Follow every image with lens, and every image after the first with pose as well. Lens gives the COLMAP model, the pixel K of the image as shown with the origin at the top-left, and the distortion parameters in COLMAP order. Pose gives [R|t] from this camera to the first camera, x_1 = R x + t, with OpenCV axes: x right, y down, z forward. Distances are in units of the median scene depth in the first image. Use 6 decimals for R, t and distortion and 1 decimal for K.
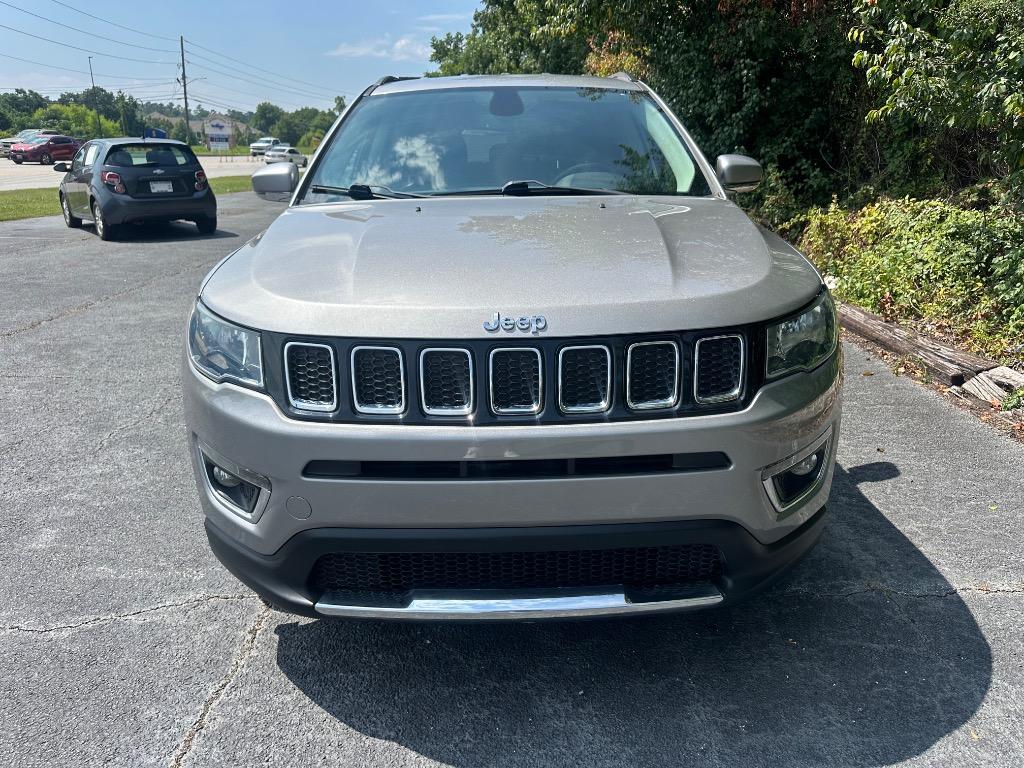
lens RADIAL K [[730.3, 0, 505.9], [0, 730.3, 388.5], [0, 0, 1]] dist [0.024179, -0.047448]
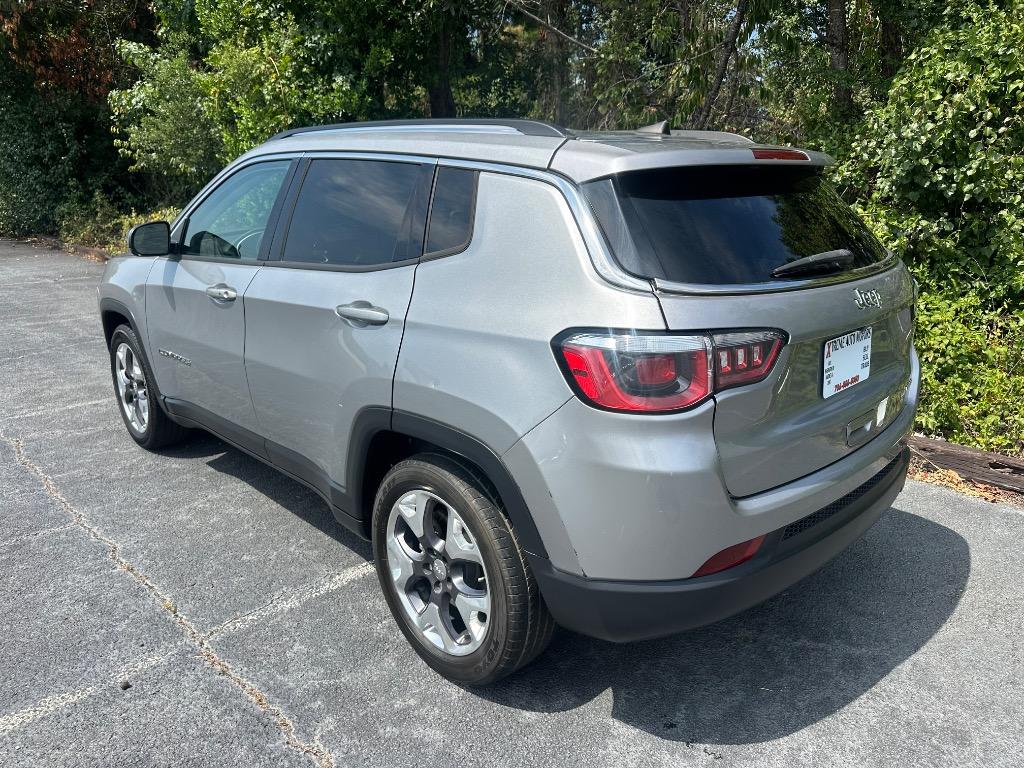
lens RADIAL K [[730.3, 0, 505.9], [0, 730.3, 388.5], [0, 0, 1]] dist [0.024179, -0.047448]
pose [[0.701345, -0.193018, 0.686192, -0.172521], [0.211024, 0.975712, 0.058772, 0.192159], [-0.680870, 0.103584, 0.725042, -0.660629]]
